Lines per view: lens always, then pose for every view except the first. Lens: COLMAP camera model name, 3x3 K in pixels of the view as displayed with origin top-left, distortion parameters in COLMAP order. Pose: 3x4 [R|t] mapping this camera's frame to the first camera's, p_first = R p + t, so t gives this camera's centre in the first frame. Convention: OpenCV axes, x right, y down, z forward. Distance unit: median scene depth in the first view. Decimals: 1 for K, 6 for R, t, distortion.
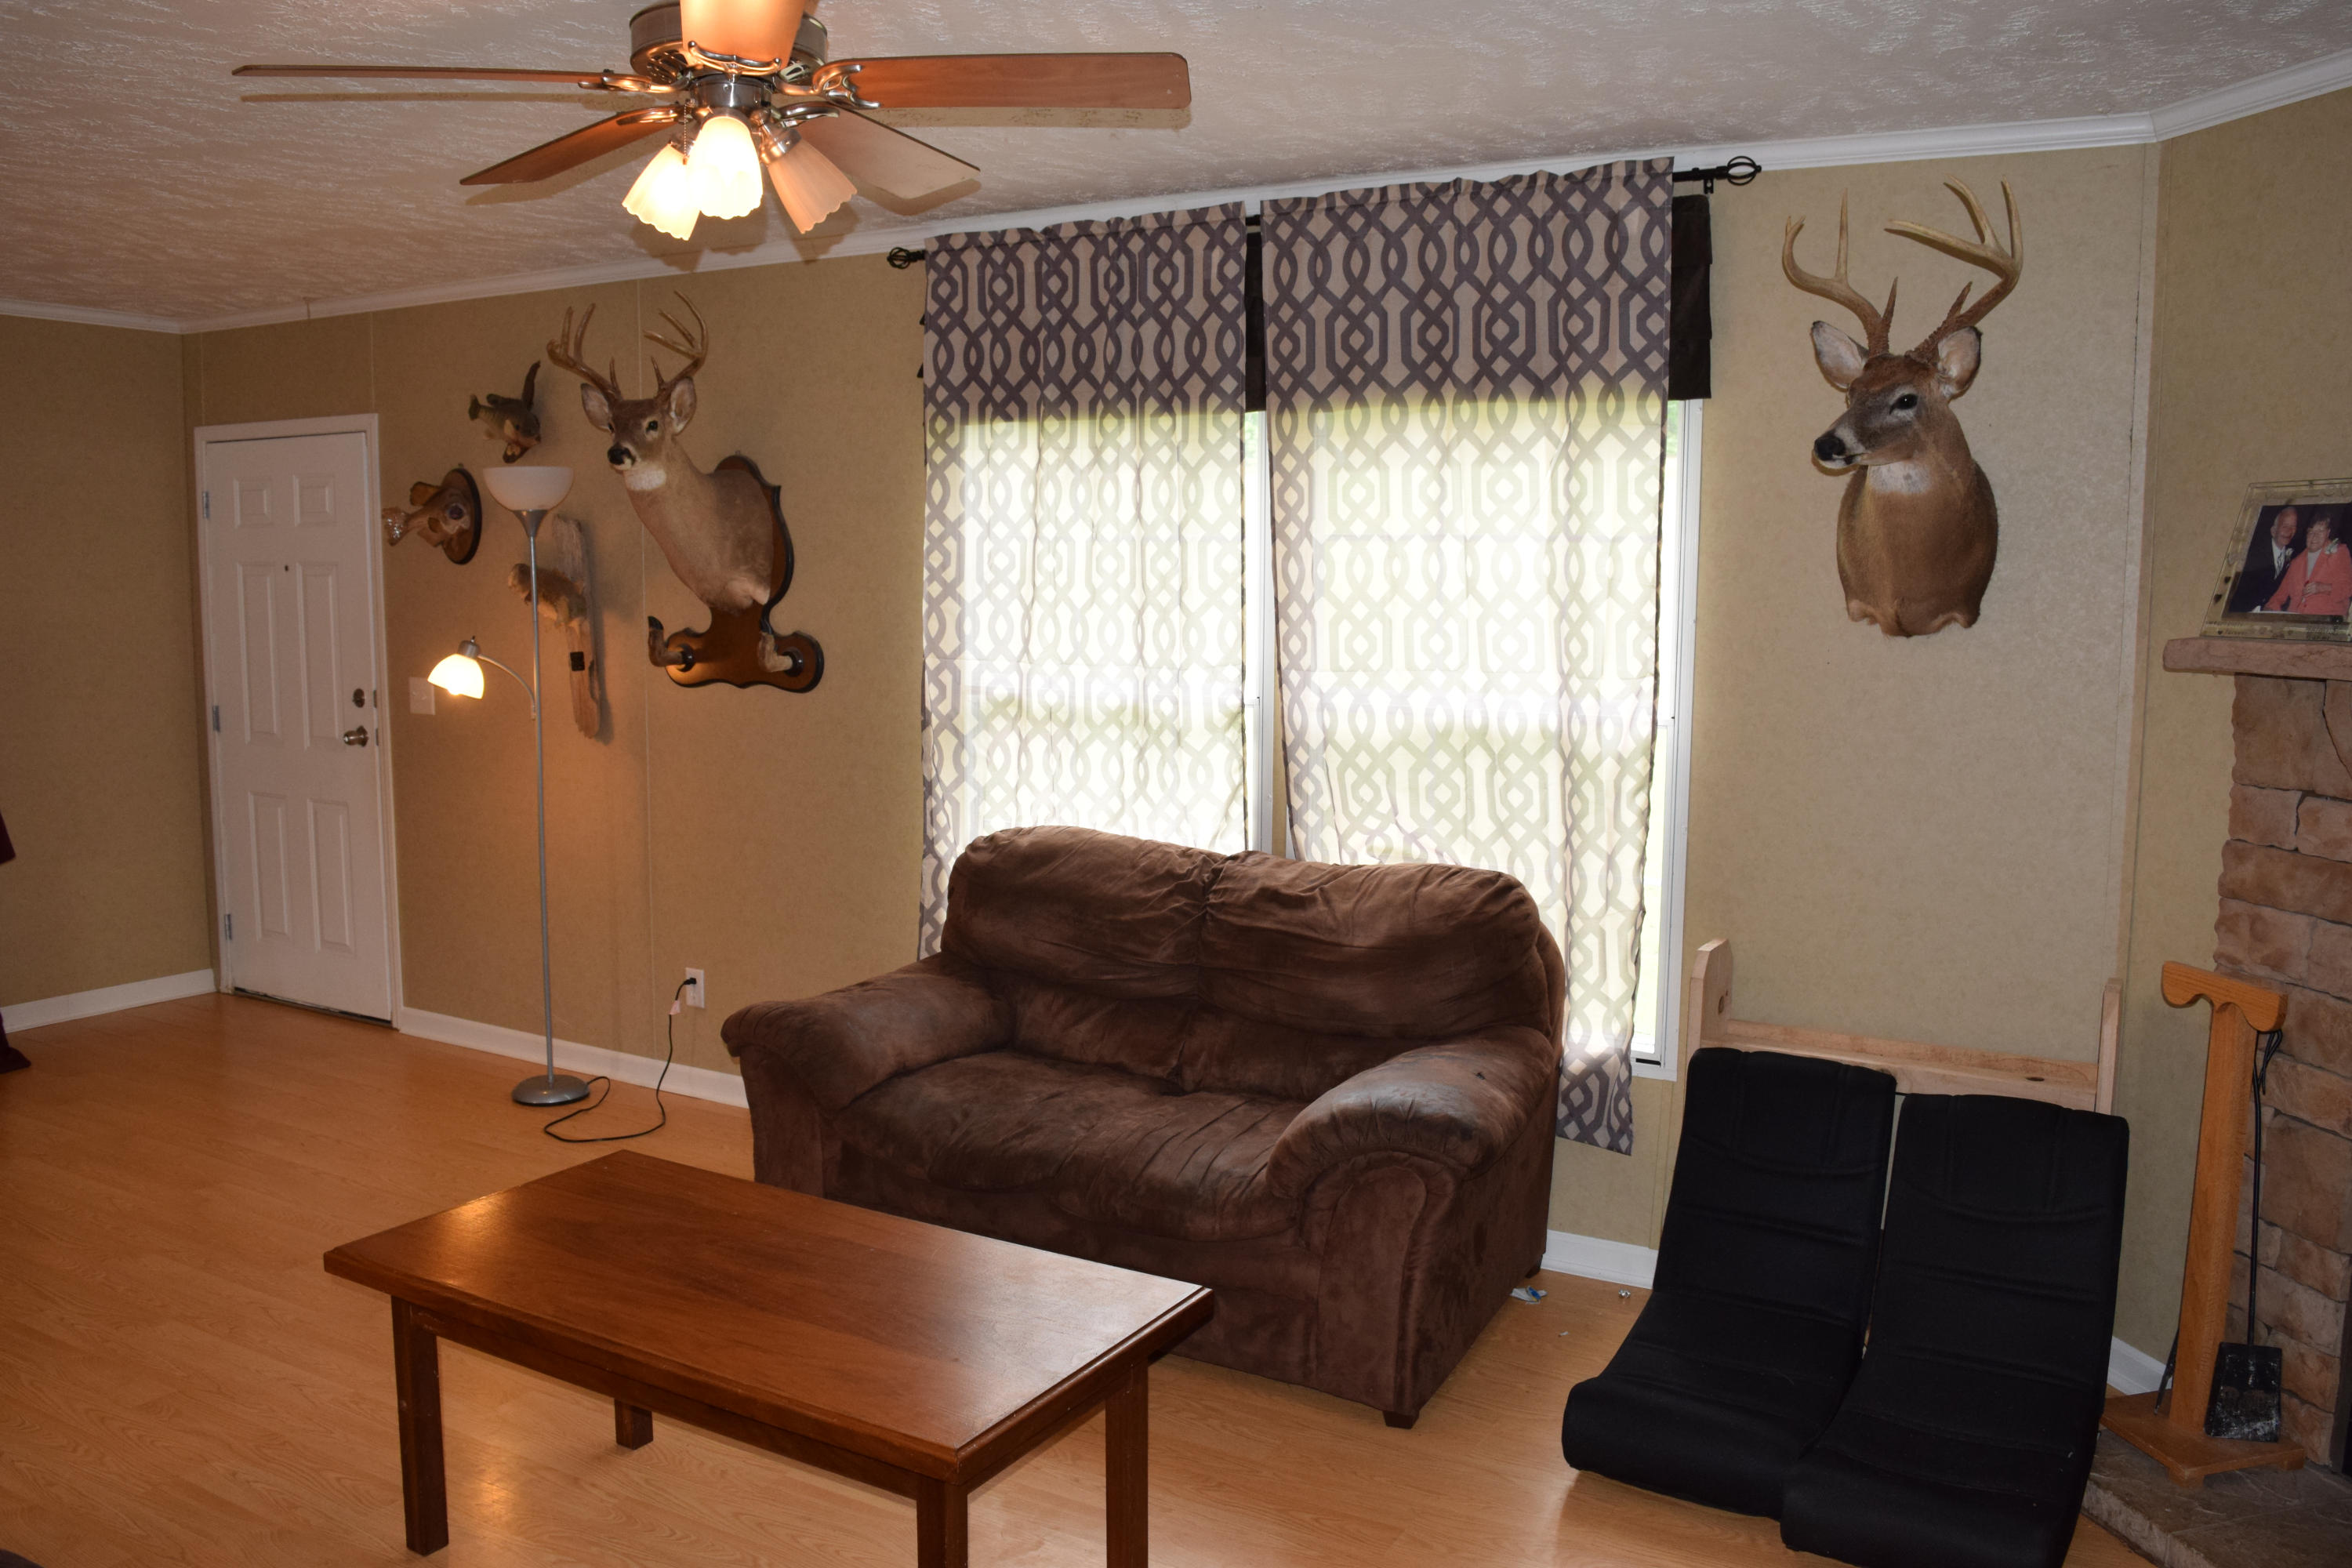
lens RADIAL K [[1847.7, 0, 1169.3], [0, 1847.7, 785.3], [0, 0, 1]] dist [-0.100687, 0.031780]
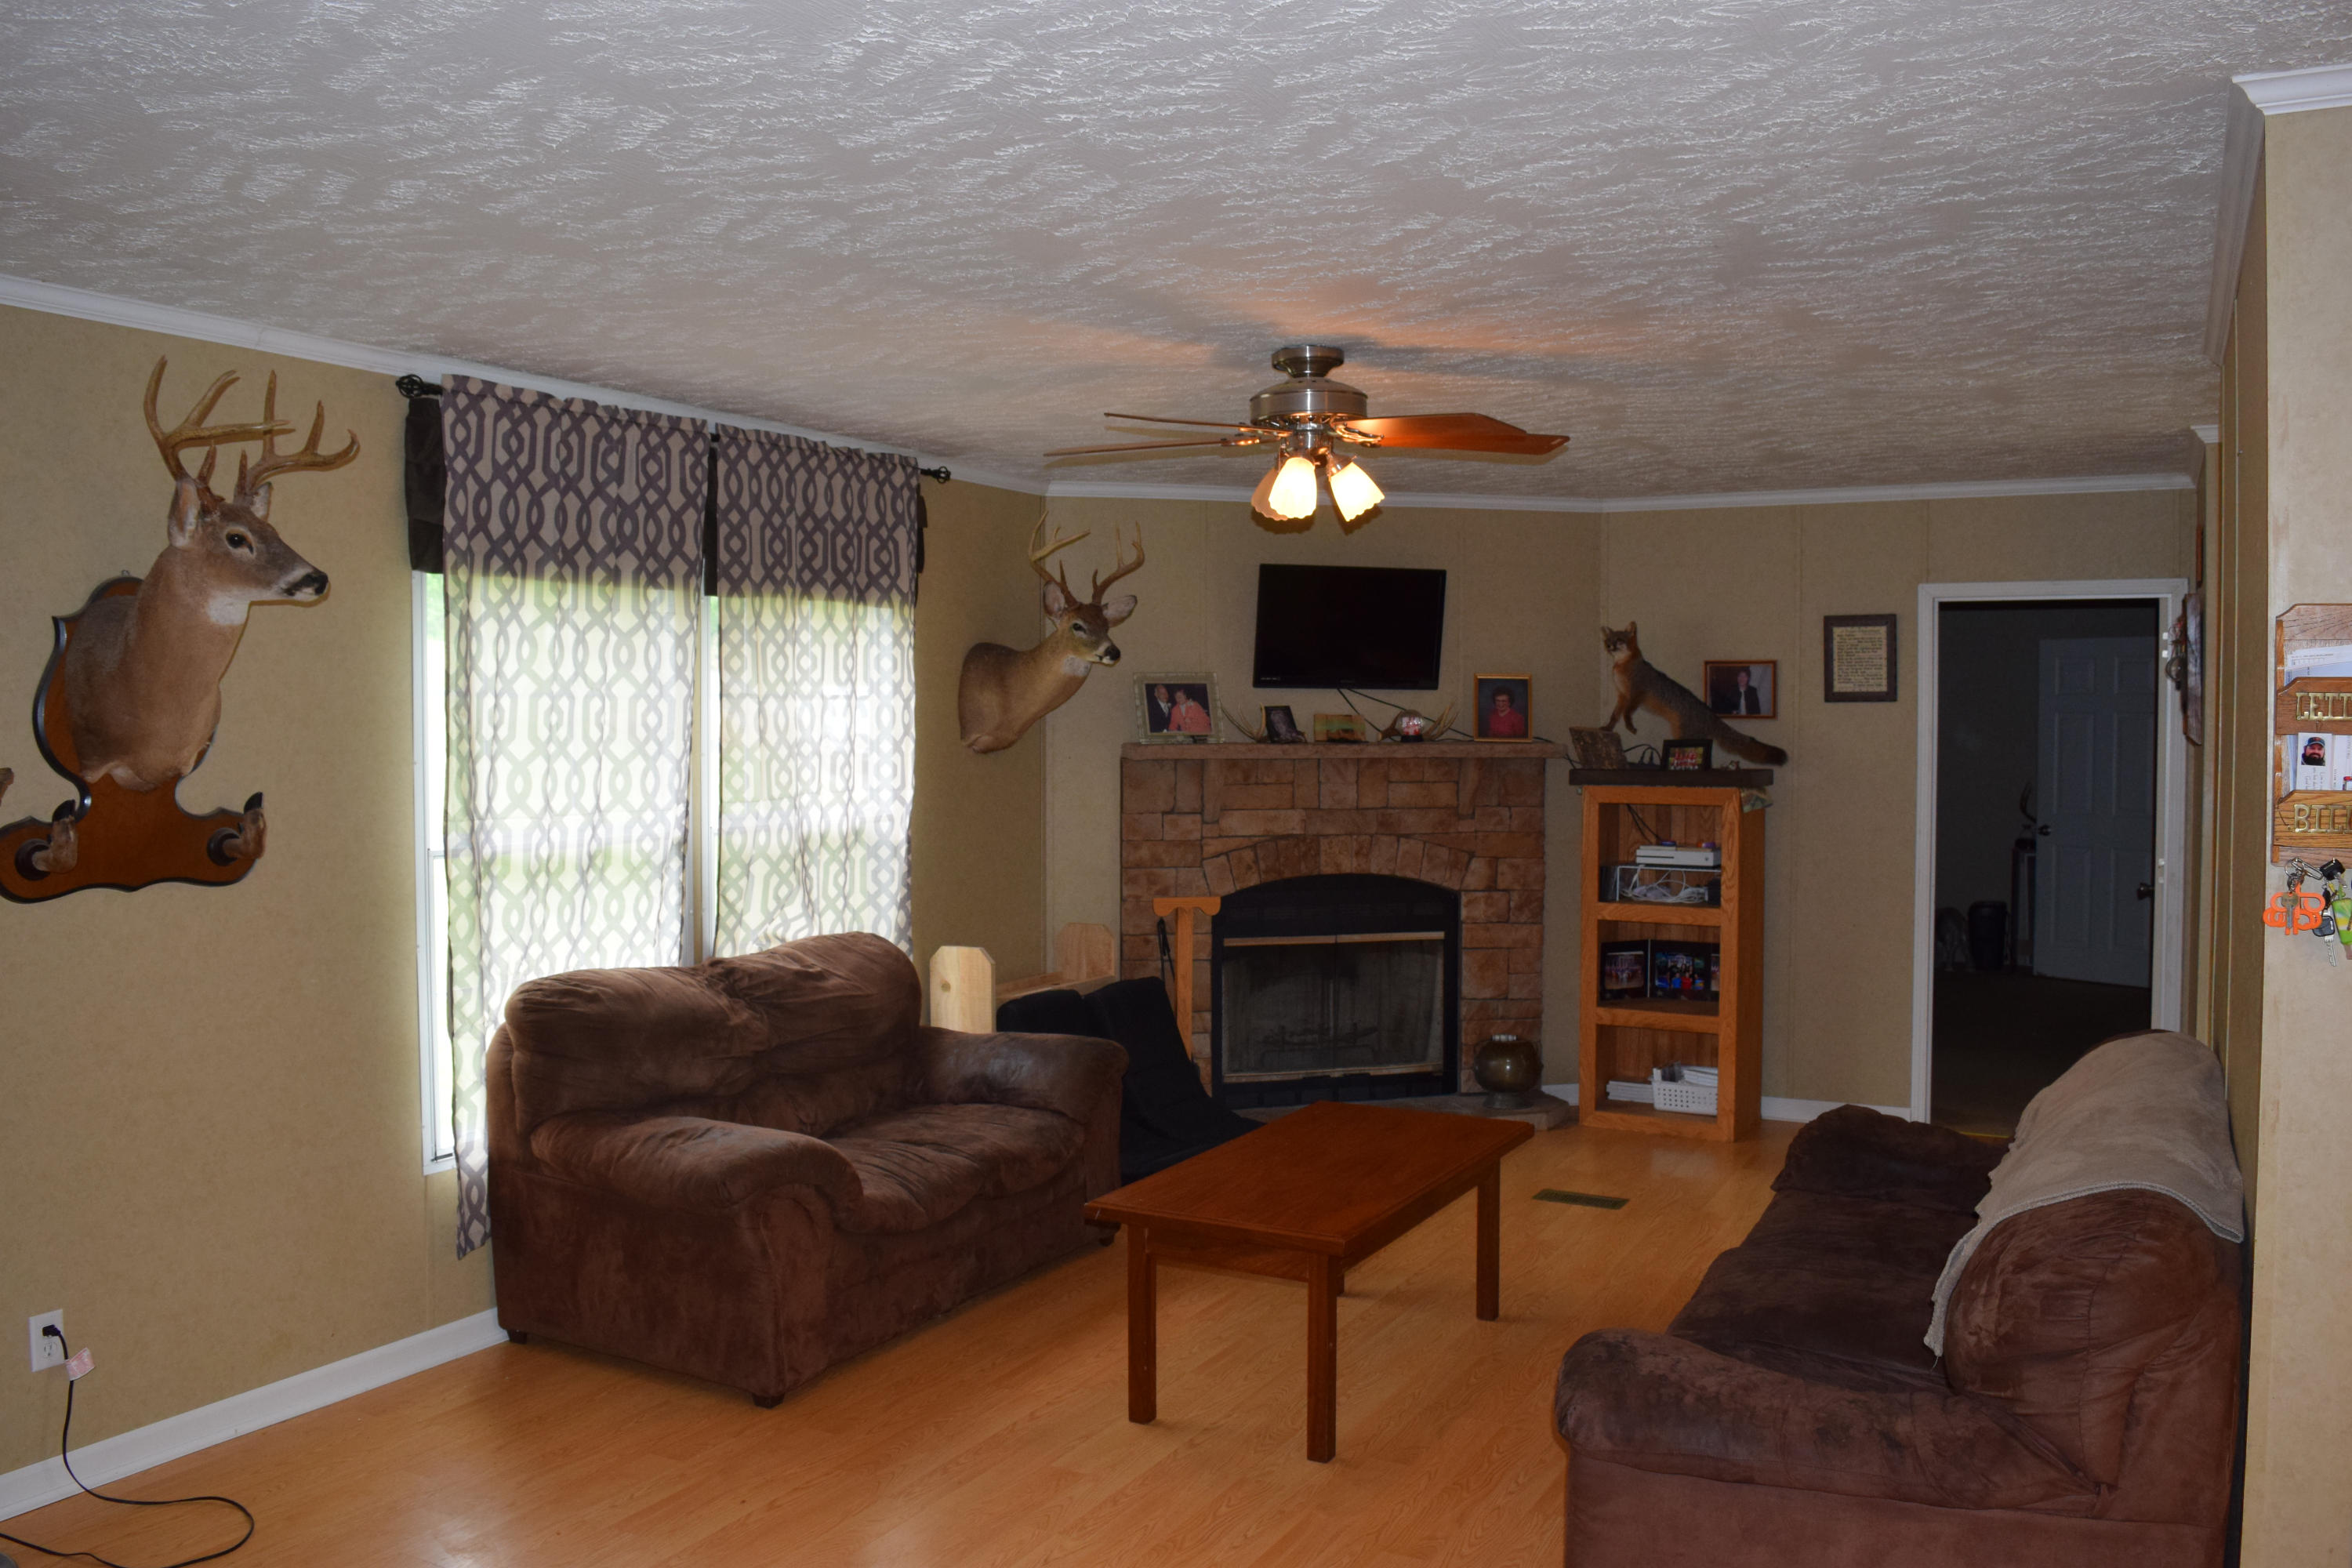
lens RADIAL K [[1847.7, 0, 1170.8], [0, 1847.7, 789.3], [0, 0, 1]] dist [-0.100687, 0.031780]
pose [[-0.021470, -0.049116, 0.998562, -1.480275], [0.117157, 0.991787, 0.051302, -0.127233], [-0.992881, 0.118090, -0.015539, 0.922120]]
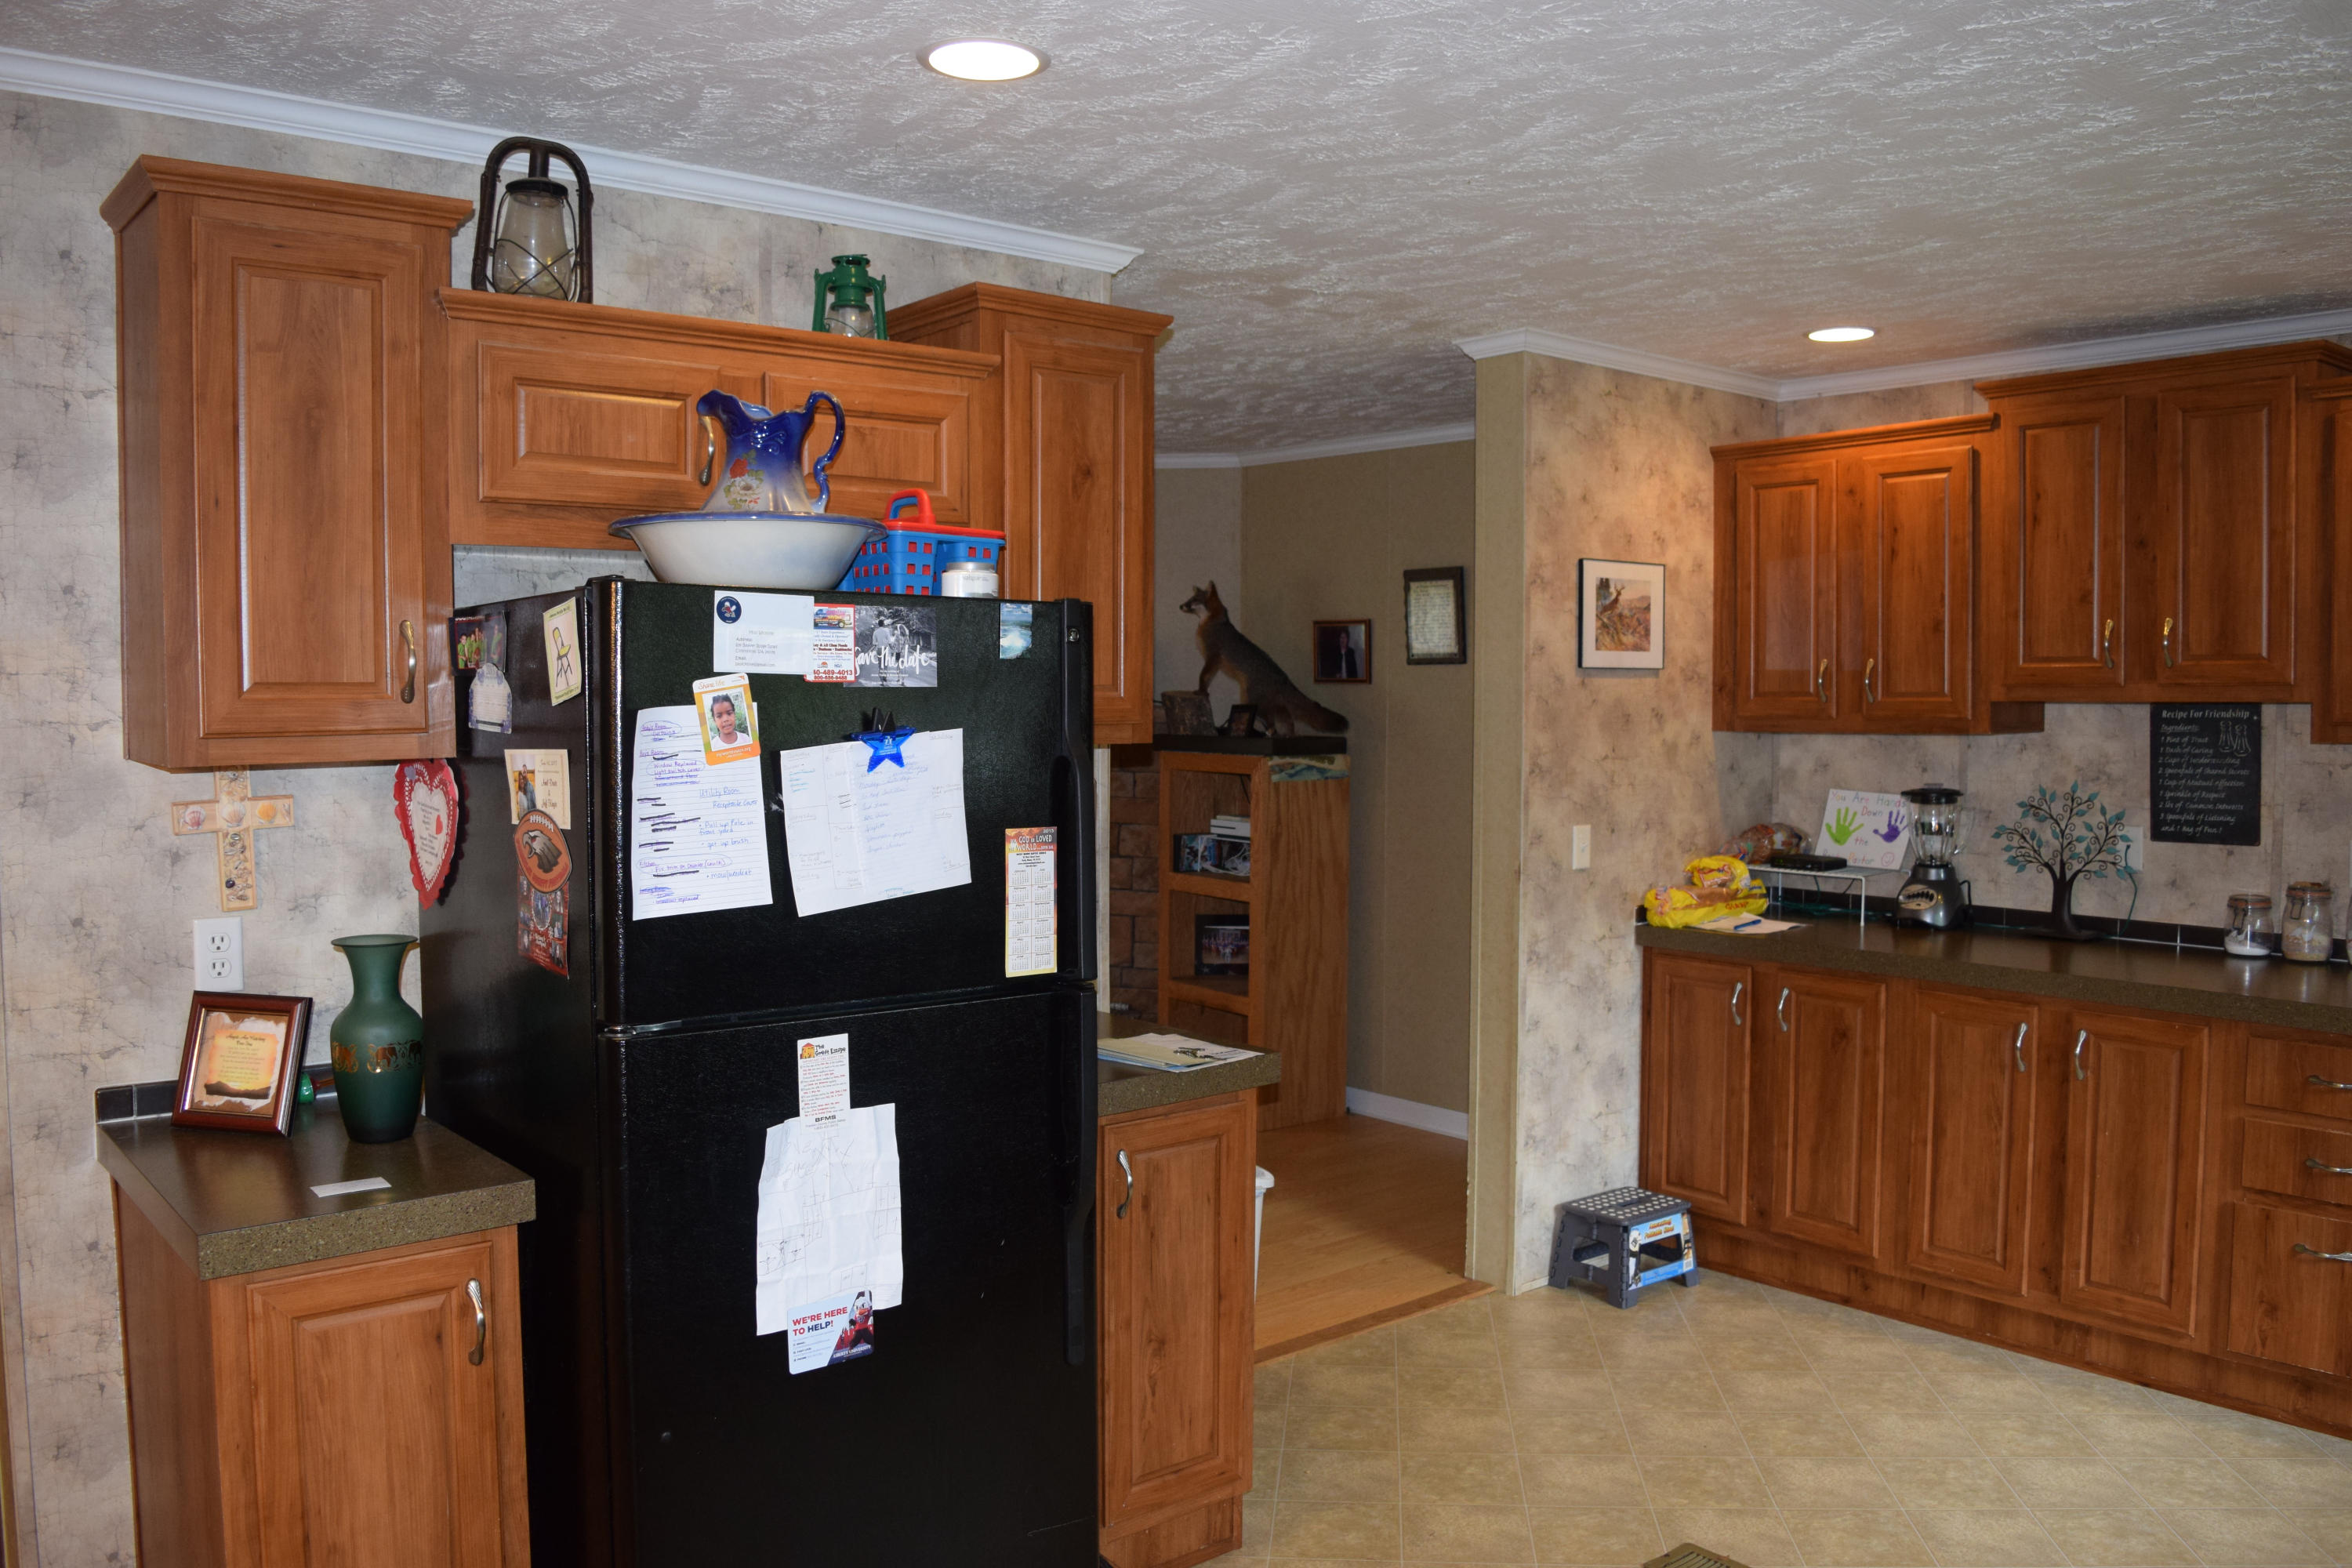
lens RADIAL K [[1847.7, 0, 1169.3], [0, 1847.7, 781.8], [0, 0, 1]] dist [-0.100687, 0.031780]
pose [[0.357809, -0.057236, 0.932039, -1.300978], [0.108020, 0.993956, 0.019569, 0.024824], [-0.927526, 0.093677, 0.361829, -0.311410]]
